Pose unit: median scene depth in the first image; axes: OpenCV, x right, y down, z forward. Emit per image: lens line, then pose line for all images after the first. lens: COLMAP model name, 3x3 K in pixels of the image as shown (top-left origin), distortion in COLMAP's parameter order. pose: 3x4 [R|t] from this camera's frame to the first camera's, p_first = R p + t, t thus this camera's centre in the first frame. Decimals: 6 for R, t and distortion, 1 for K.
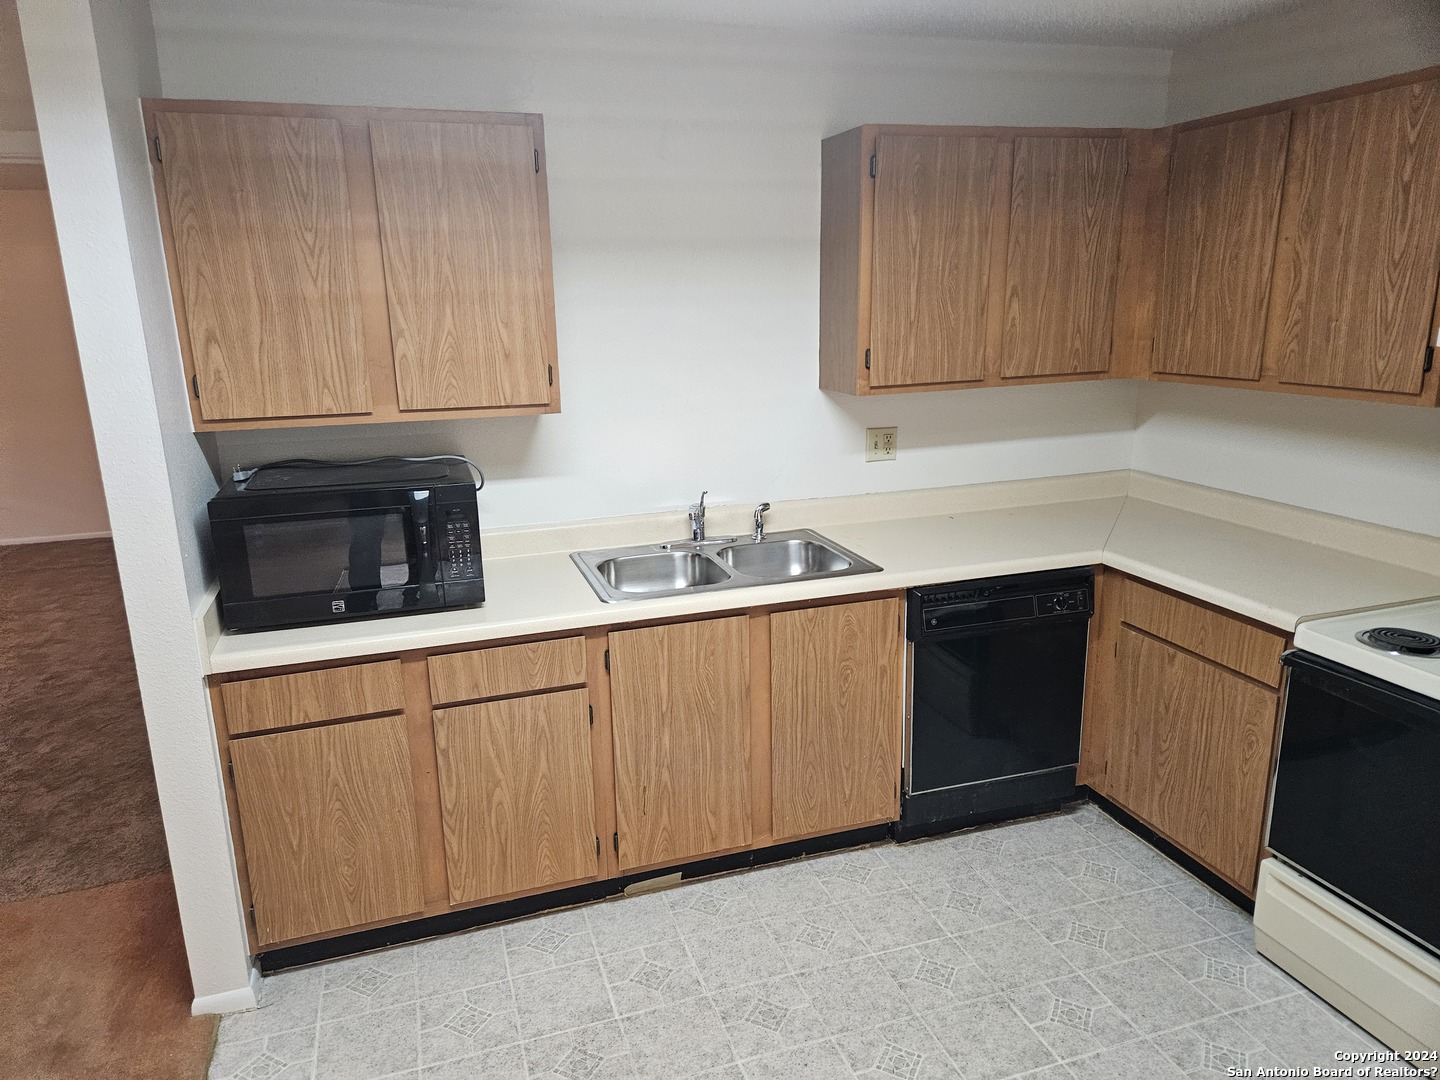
lens RADIAL K [[954.5, 0, 705.7], [0, 954.5, 544.5], [0, 0, 1]] dist [0.089046, -0.075245]
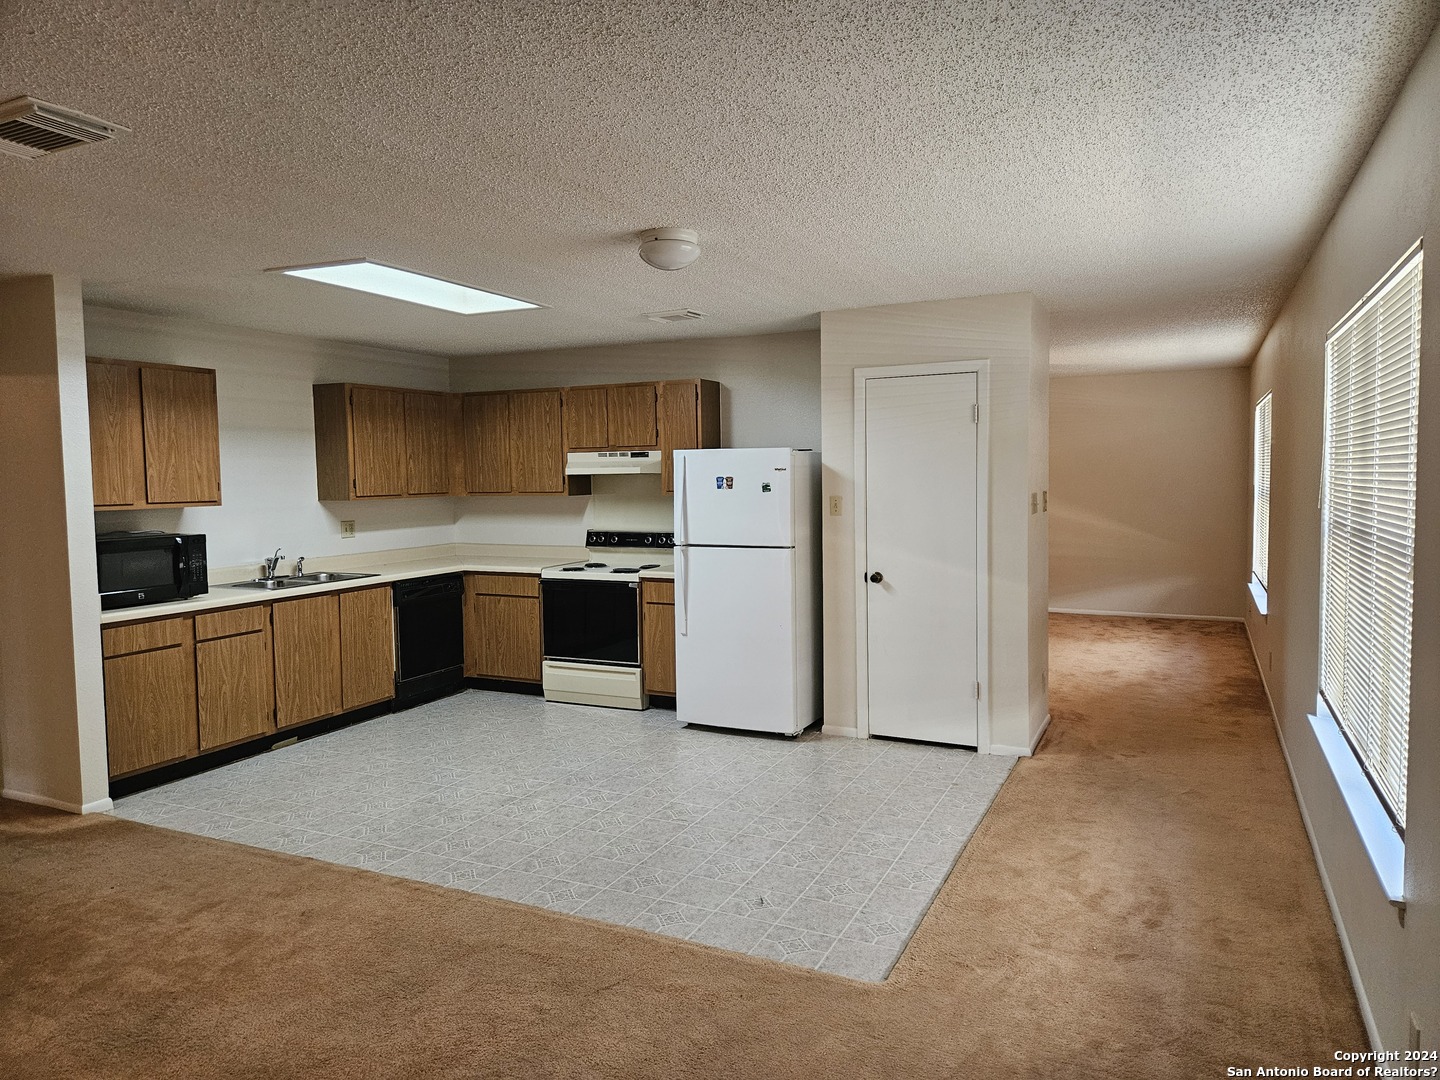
lens RADIAL K [[954.5, 0, 720.4], [0, 954.5, 522.5], [0, 0, 1]] dist [0.089046, -0.075245]
pose [[0.690592, -0.025310, 0.722802, -0.927630], [0.180631, 0.973753, -0.138484, 0.378802], [-0.700325, 0.226196, 0.677038, -1.137286]]
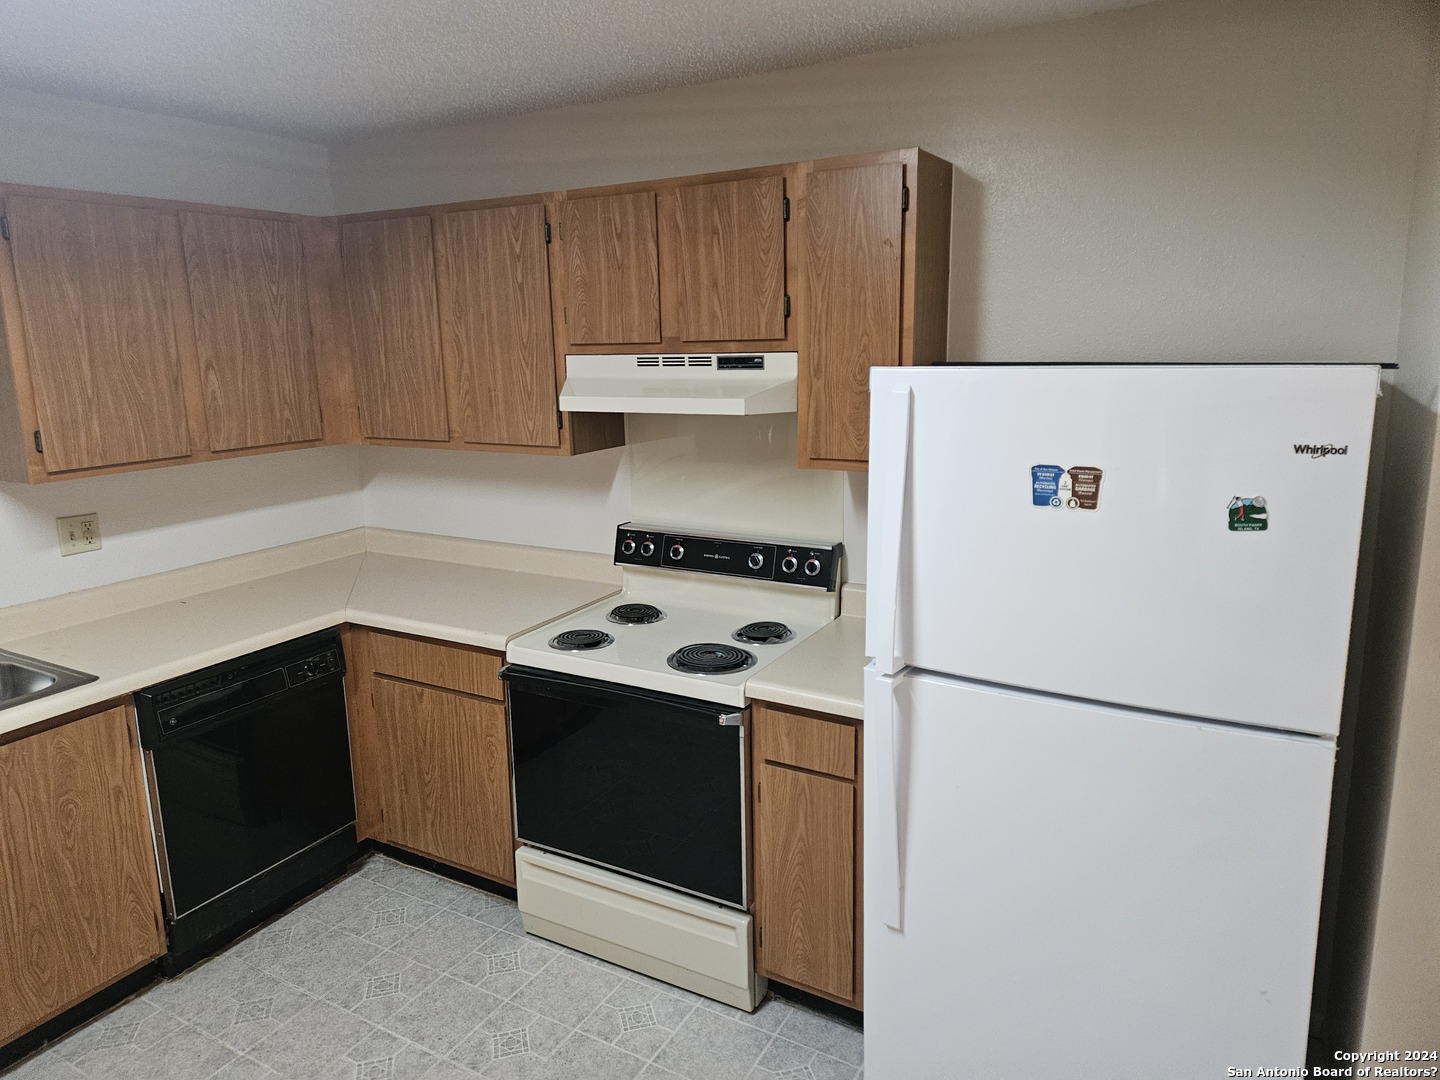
lens RADIAL K [[954.5, 0, 698.3], [0, 954.5, 522.9], [0, 0, 1]] dist [0.089046, -0.075245]
pose [[0.745519, -0.124223, 0.654805, 0.028588], [0.174127, 0.984657, -0.011452, -0.008066], [-0.643336, 0.122557, 0.755711, -0.045777]]
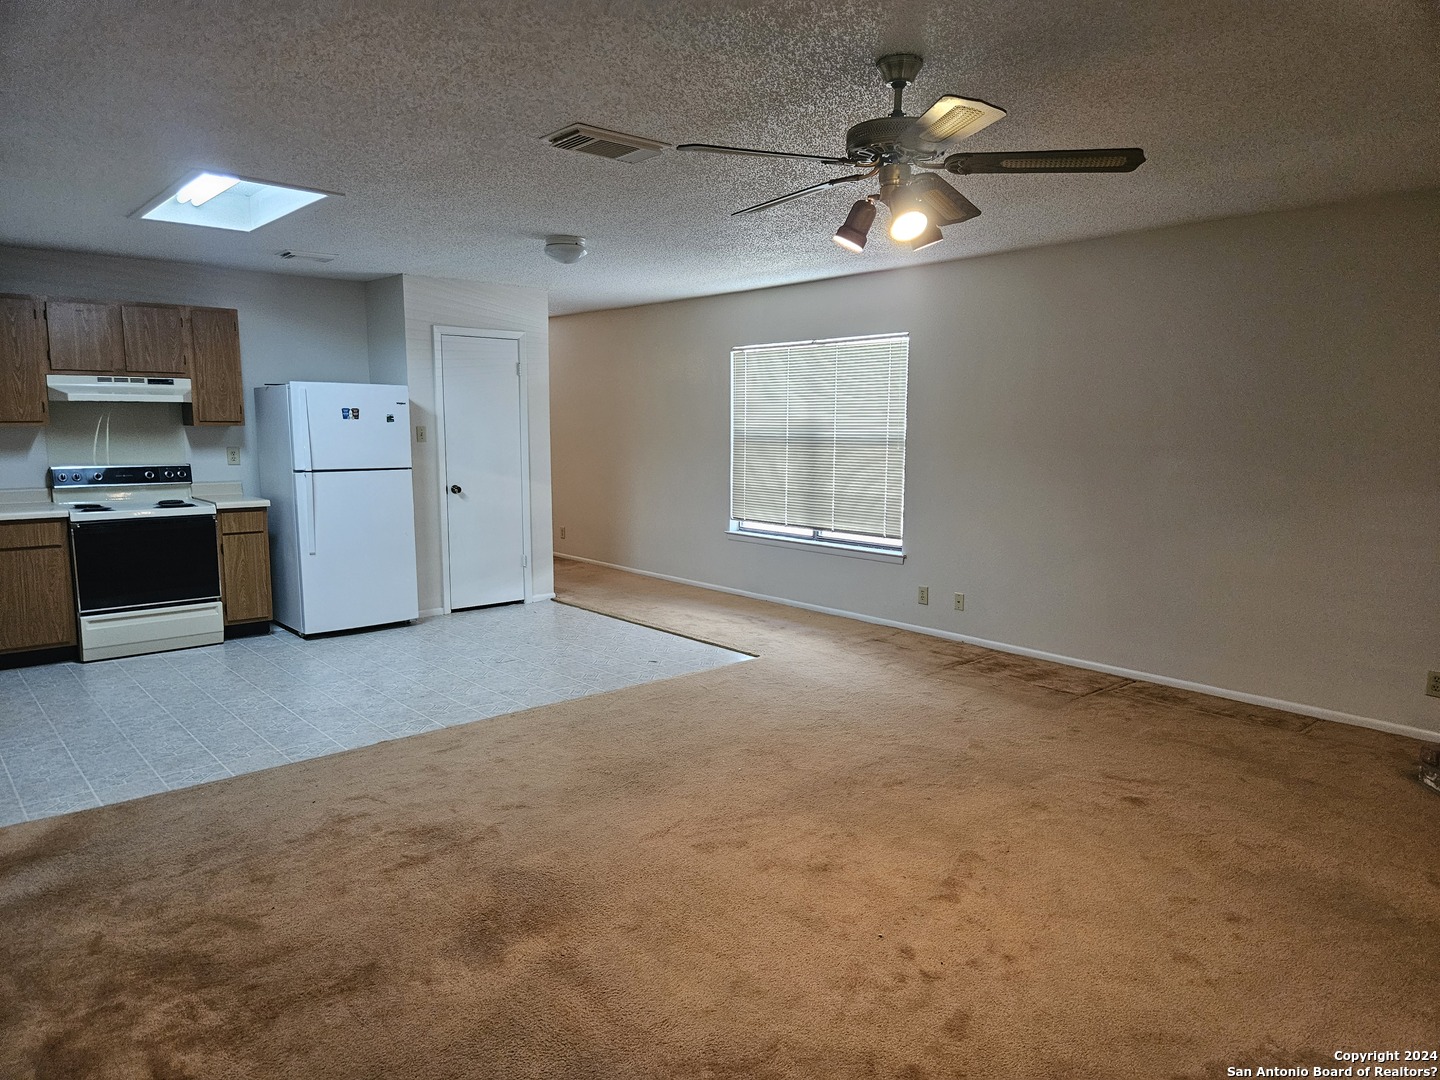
lens RADIAL K [[954.5, 0, 725.3], [0, 954.5, 545.8], [0, 0, 1]] dist [0.089046, -0.075245]
pose [[-0.398494, -0.100912, 0.911603, -2.010928], [0.235469, 0.949358, 0.208023, 0.033877], [-0.886429, 0.297550, -0.354552, 0.390510]]
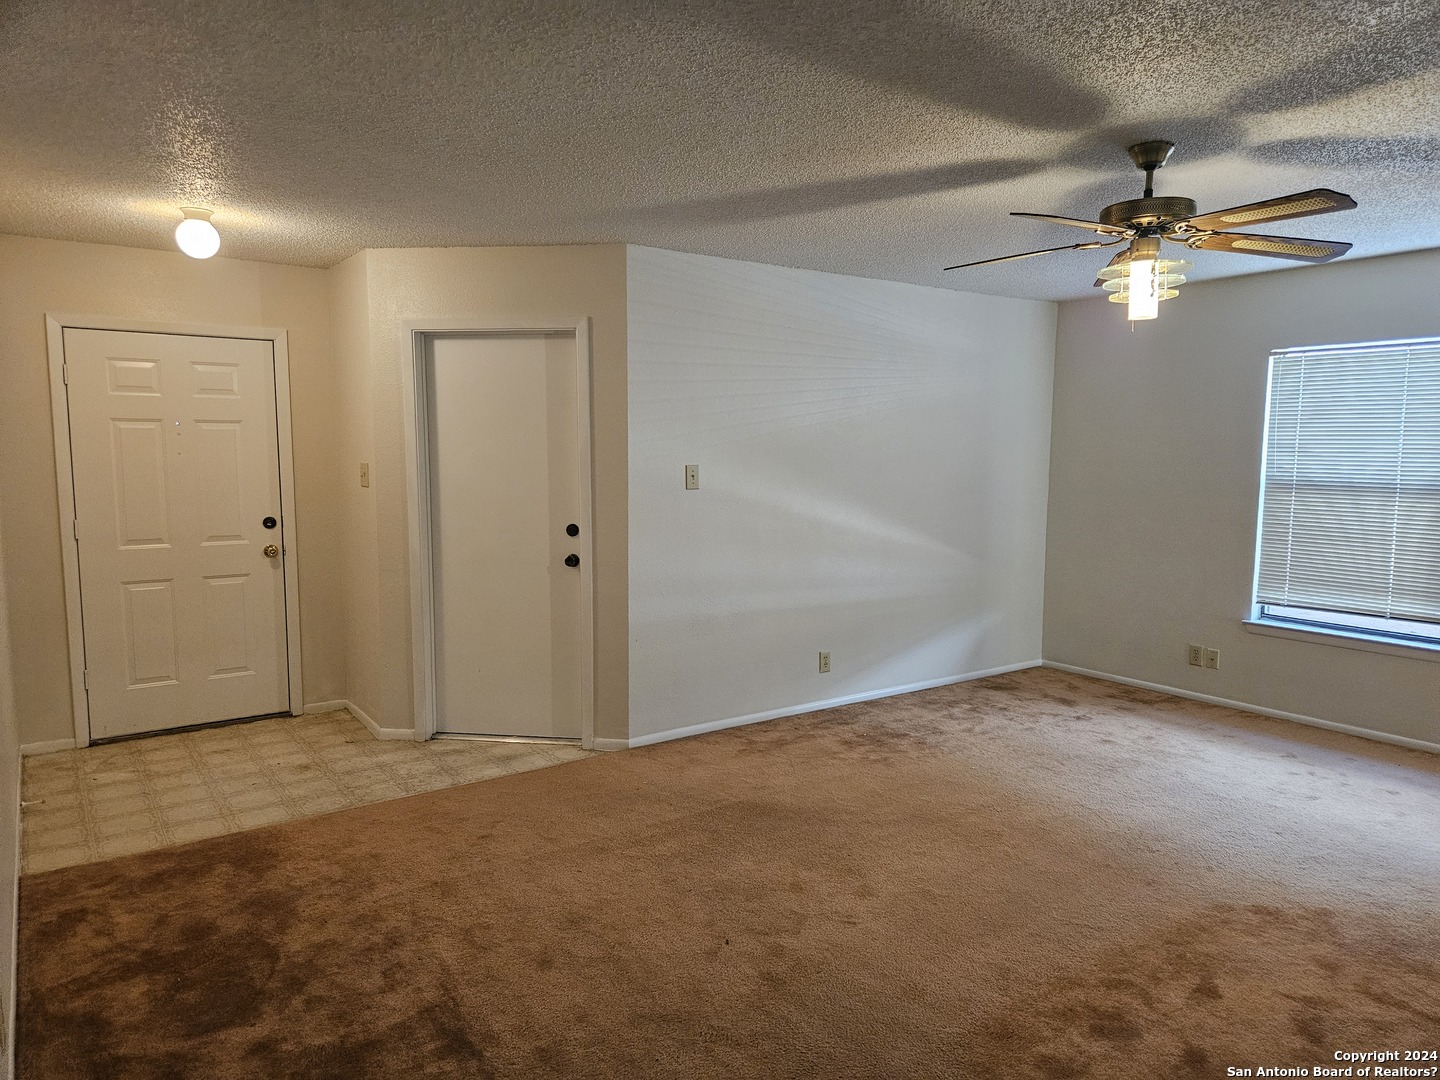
lens RADIAL K [[954.5, 0, 734.1], [0, 954.5, 547.5], [0, 0, 1]] dist [0.089046, -0.075245]
pose [[-0.305845, -0.083148, 0.948443, -0.911481], [0.243523, 0.956209, 0.162358, -0.134761], [-0.920410, 0.280624, -0.272204, 0.837004]]
